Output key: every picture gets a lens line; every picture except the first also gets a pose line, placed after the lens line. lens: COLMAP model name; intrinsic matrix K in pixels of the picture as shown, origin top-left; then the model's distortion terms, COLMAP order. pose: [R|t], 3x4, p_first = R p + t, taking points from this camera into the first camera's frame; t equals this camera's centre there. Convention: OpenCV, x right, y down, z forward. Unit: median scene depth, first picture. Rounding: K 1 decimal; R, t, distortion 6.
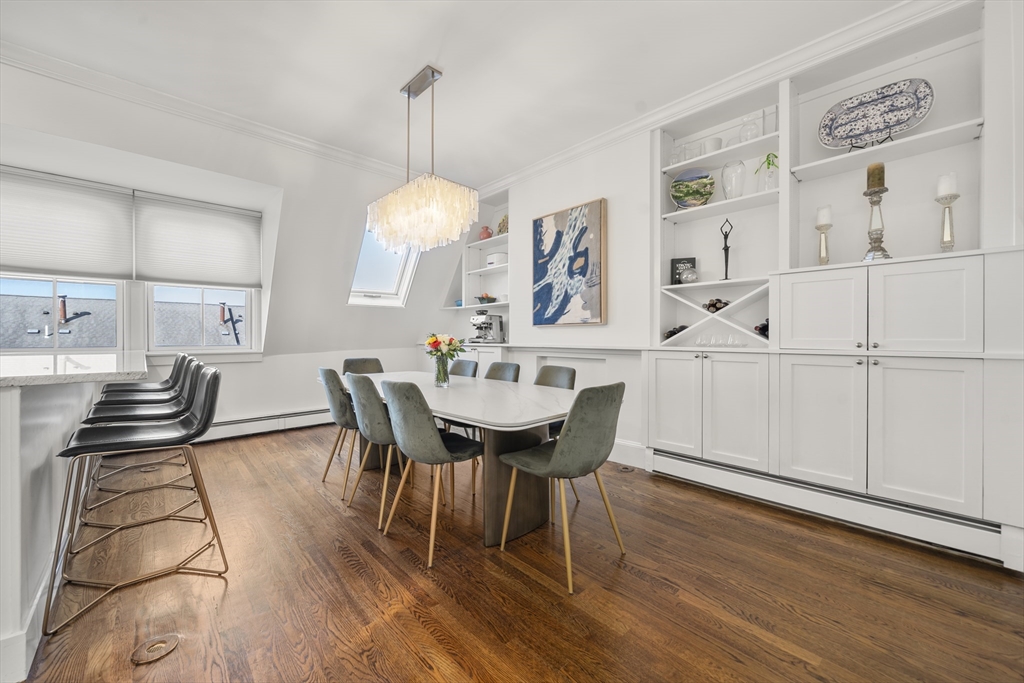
lens RADIAL K [[394.6, 0, 510.8], [0, 394.6, 339.6], [0, 0, 1]] dist [-0.003035, -0.000158]
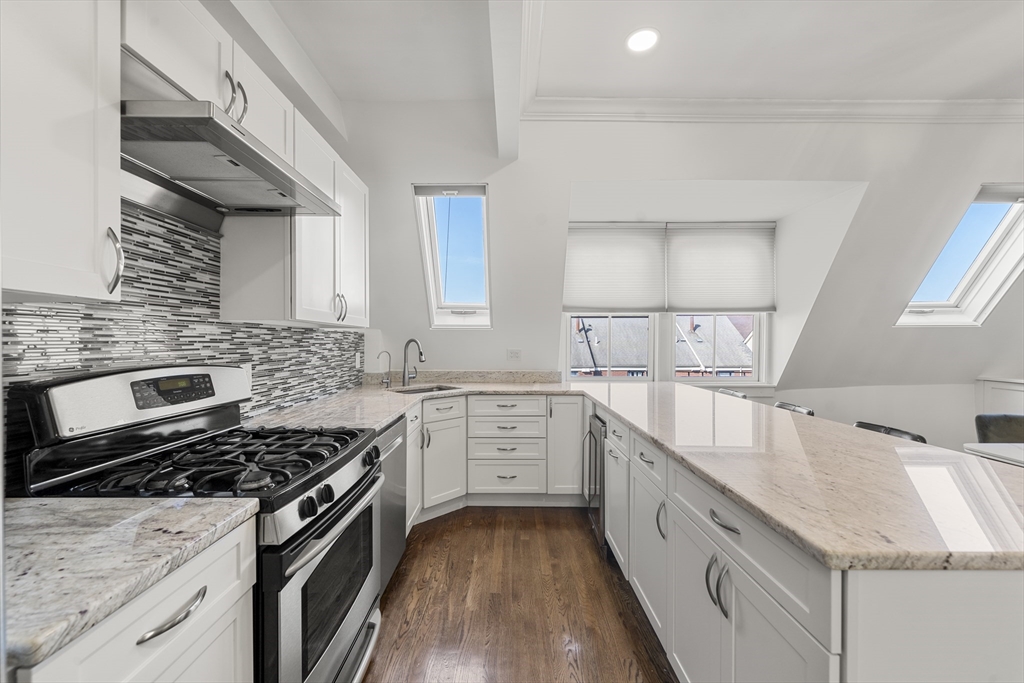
lens RADIAL K [[407.2, 0, 507.7], [0, 407.2, 346.8], [0, 0, 1]] dist [-0.001343, 0.000336]
pose [[0.732860, 0.009102, -0.680318, -0.462038], [-0.003547, 0.999948, 0.009557, -0.059883], [0.680370, -0.004591, 0.732855, -0.039094]]
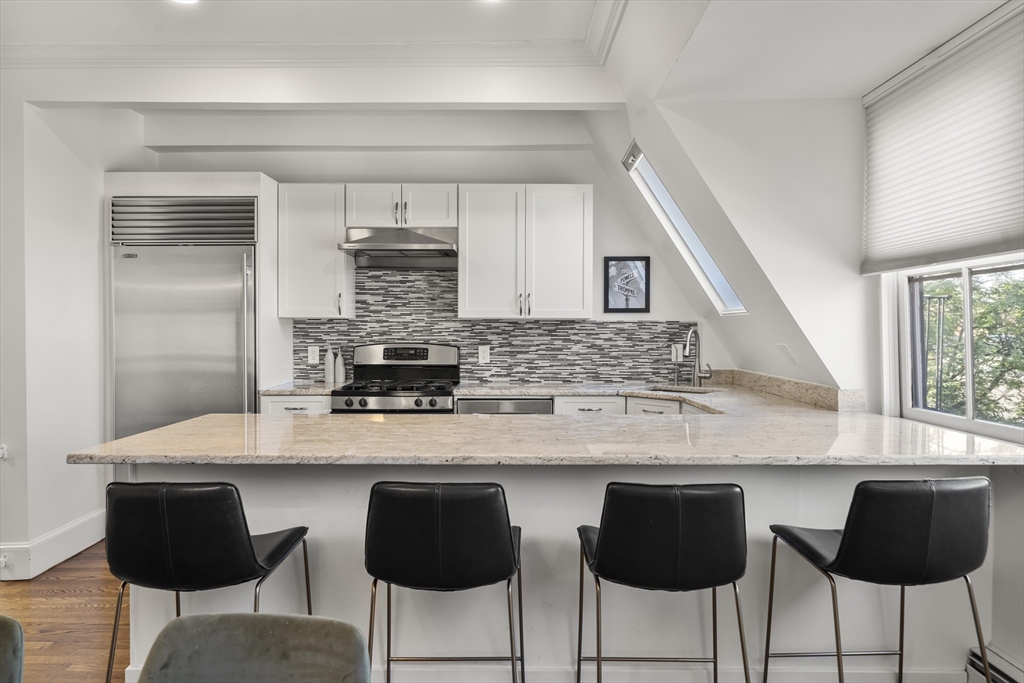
lens RADIAL K [[657.0, 0, 508.5], [0, 657.0, 336.7], [0, 0, 1]] dist [0.002256, -0.000705]
pose [[-0.693390, 0.004710, -0.720547, -0.201791], [-0.004607, 0.999929, 0.010970, -0.063887], [0.720548, 0.010926, -0.693319, 0.886115]]
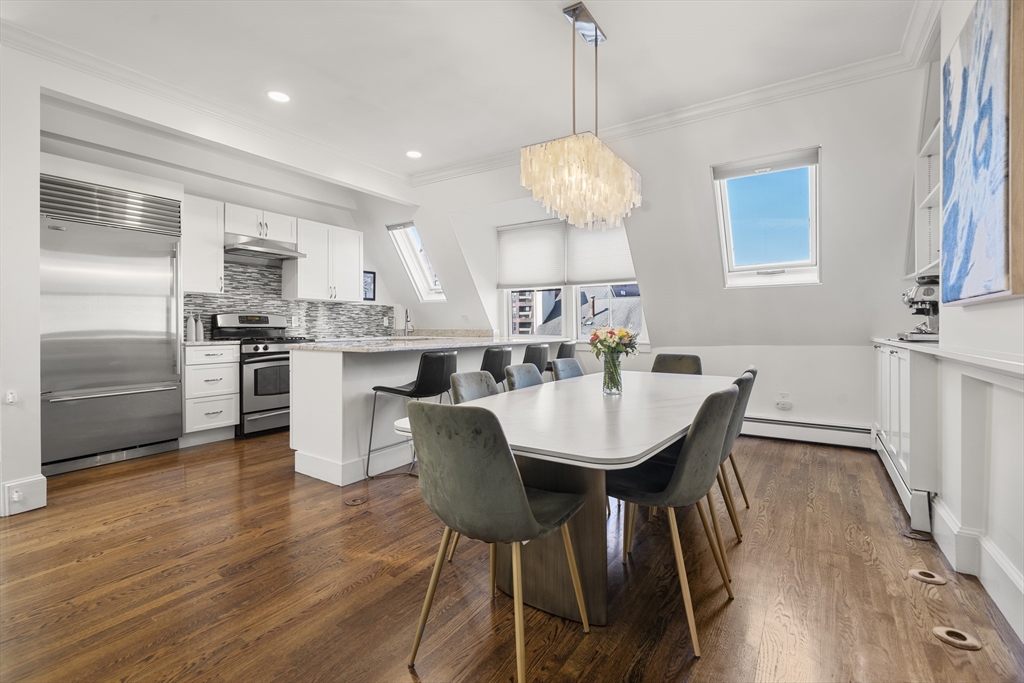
lens RADIAL K [[456.1, 0, 510.9], [0, 456.1, 332.2], [0, 0, 1]] dist [-0.011847, 0.000039]
pose [[0.235409, 0.009226, -0.971853, 0.404811], [-0.004605, 0.999954, 0.008377, -0.004624], [0.971886, 0.002503, 0.235441, 0.376953]]
